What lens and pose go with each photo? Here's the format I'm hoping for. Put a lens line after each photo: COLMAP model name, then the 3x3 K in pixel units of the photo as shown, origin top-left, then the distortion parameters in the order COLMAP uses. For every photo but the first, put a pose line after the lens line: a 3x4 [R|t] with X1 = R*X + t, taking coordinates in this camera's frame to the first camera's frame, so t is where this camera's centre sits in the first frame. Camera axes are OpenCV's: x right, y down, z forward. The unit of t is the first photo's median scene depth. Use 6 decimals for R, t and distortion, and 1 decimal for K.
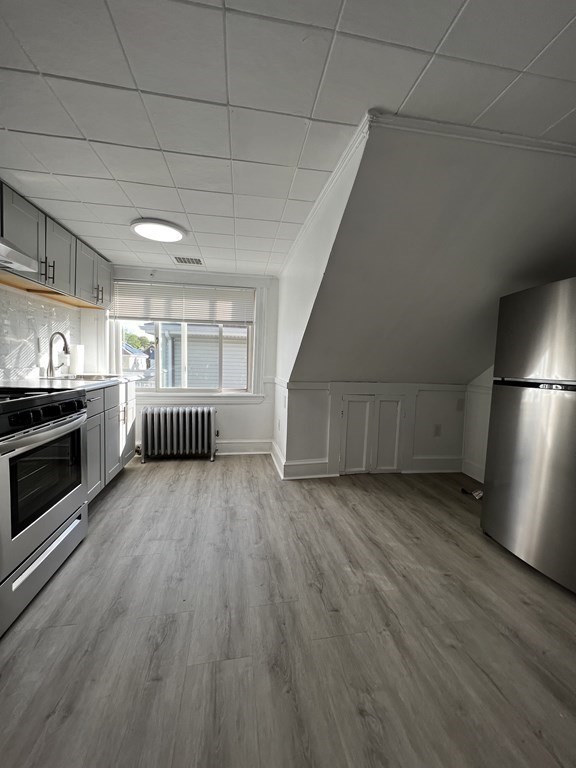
lens RADIAL K [[309.0, 0, 290.9], [0, 309.0, 384.1], [0, 0, 1]] dist [0.001876, 0.000209]
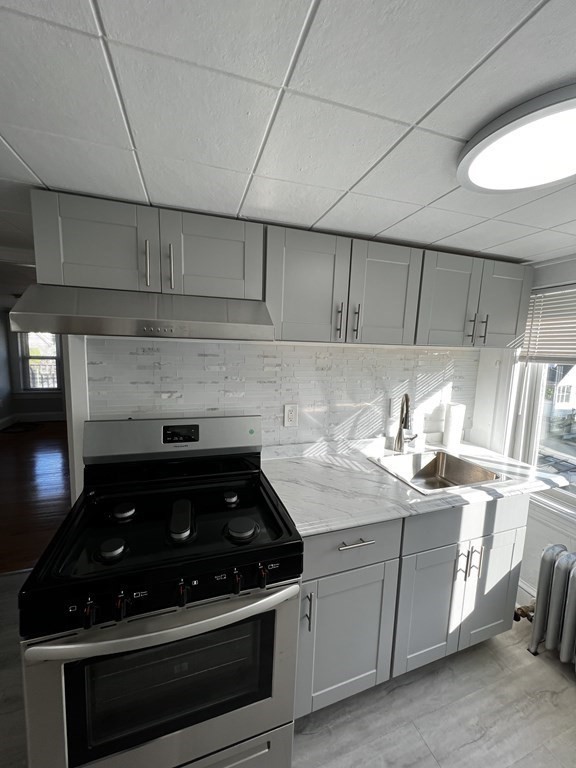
lens RADIAL K [[309.0, 0, 290.9], [0, 309.0, 384.1], [0, 0, 1]] dist [0.001876, 0.000209]
pose [[0.158664, 0.097019, -0.982554, -0.110991], [-0.100680, 0.991563, 0.081651, -0.218806], [0.982186, 0.085969, 0.167093, 0.619618]]
